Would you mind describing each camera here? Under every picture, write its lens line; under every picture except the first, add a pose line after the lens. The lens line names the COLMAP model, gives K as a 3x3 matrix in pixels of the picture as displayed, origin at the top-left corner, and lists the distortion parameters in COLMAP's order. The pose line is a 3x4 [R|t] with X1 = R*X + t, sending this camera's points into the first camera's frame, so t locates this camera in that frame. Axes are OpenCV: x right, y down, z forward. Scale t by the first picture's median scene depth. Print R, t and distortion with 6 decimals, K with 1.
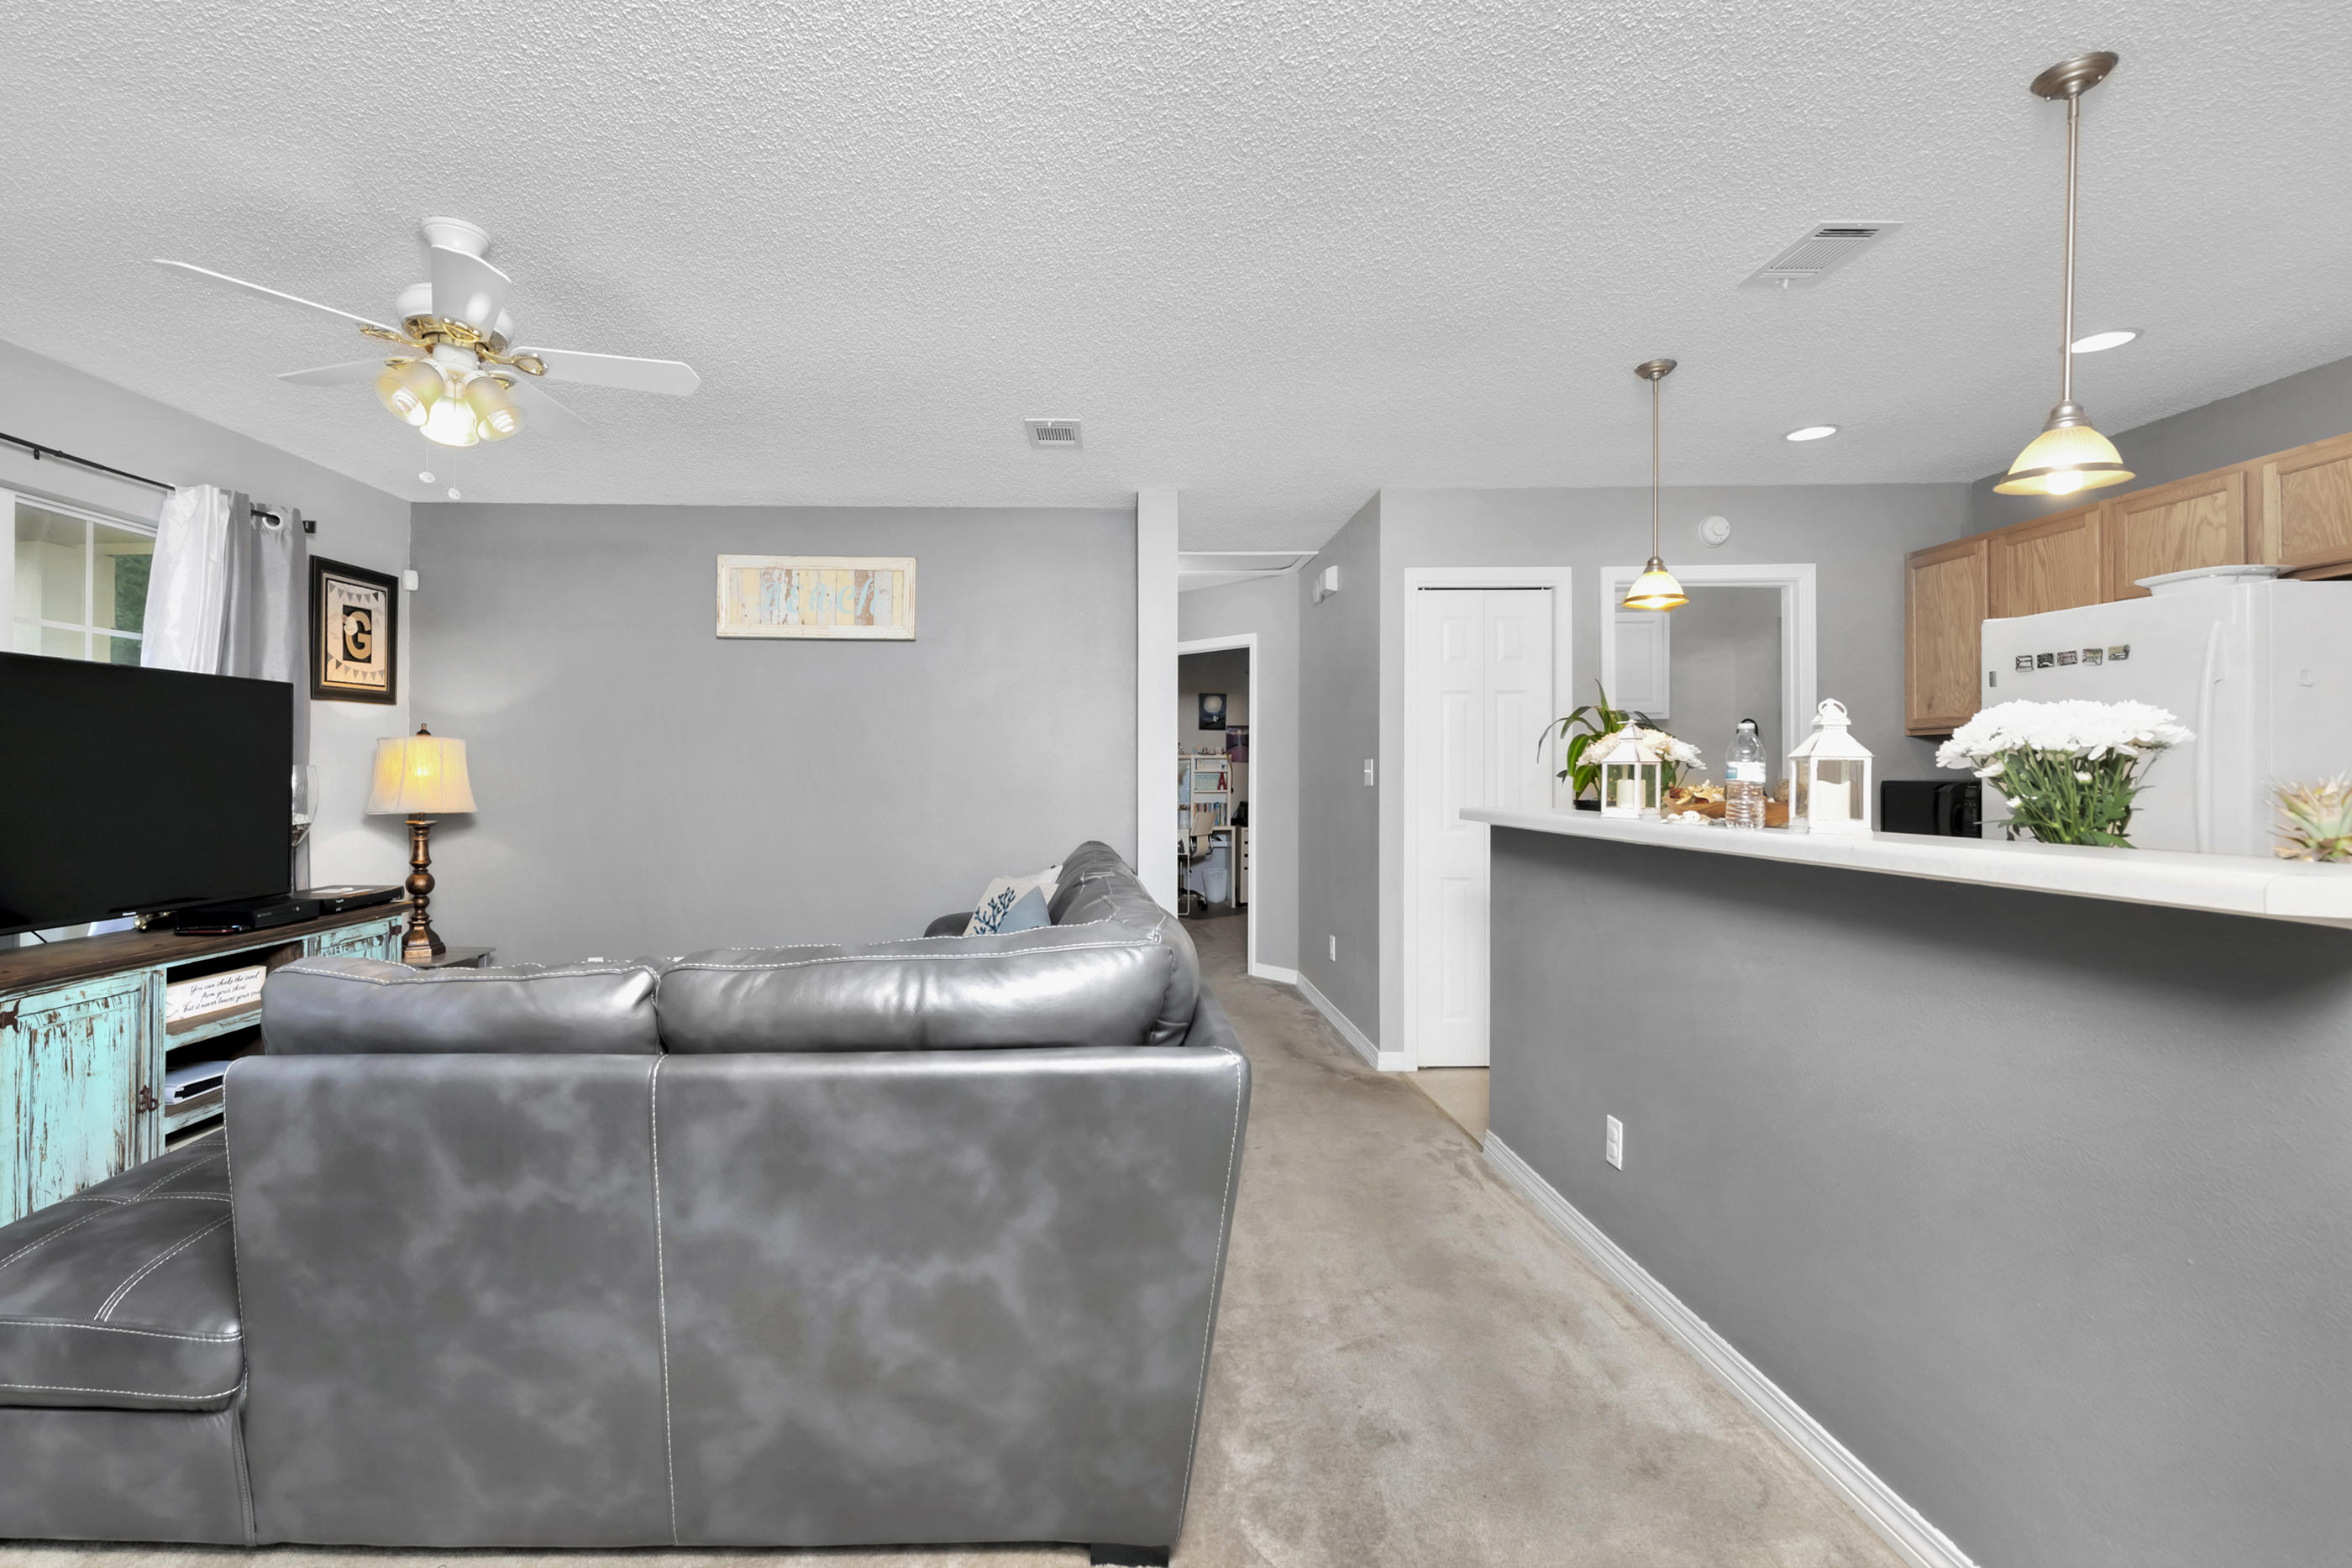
lens RADIAL K [[1062.9, 0, 1138.5], [0, 1062.9, 769.8], [0, 0, 1]] dist [-0.005100, -0.001649]
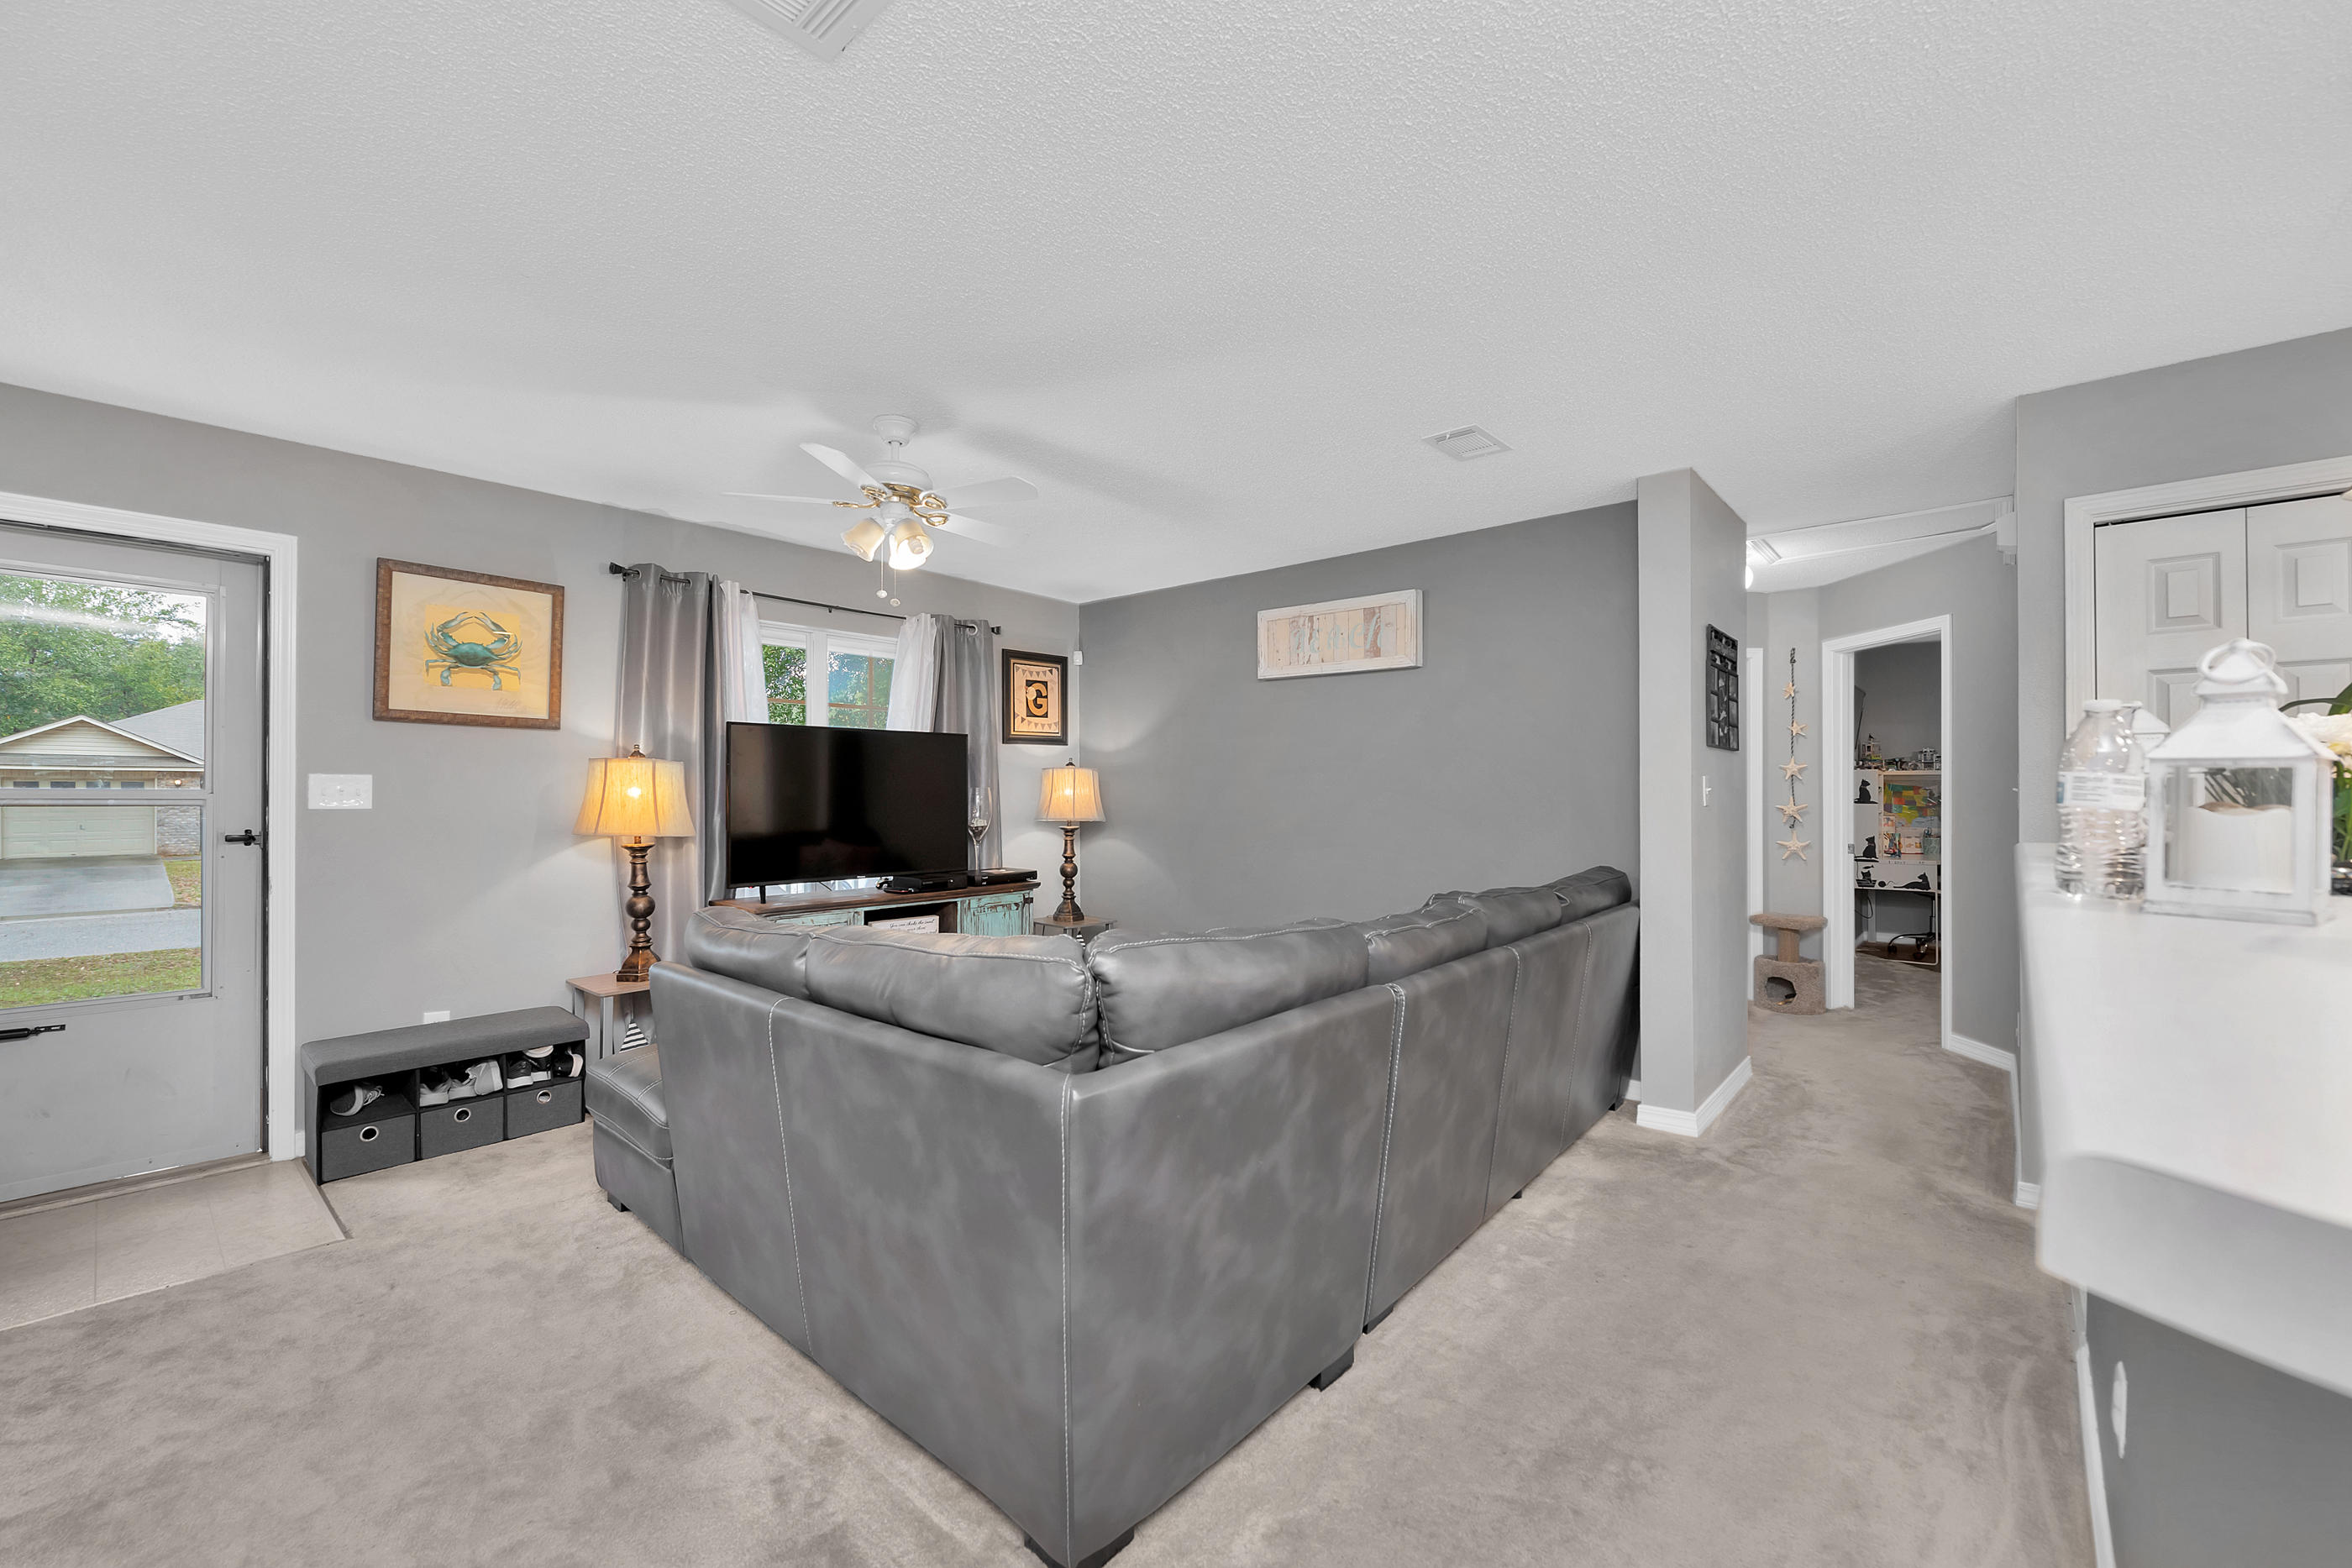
lens RADIAL K [[923.8, 0, 1115.5], [0, 923.8, 792.6], [0, 0, 1]] dist [-0.002679, -0.000635]
pose [[0.727786, -0.000675, -0.685804, 0.222555], [0.002423, 0.999996, 0.001587, 0.000964], [0.685800, -0.002816, 0.727785, 0.137183]]
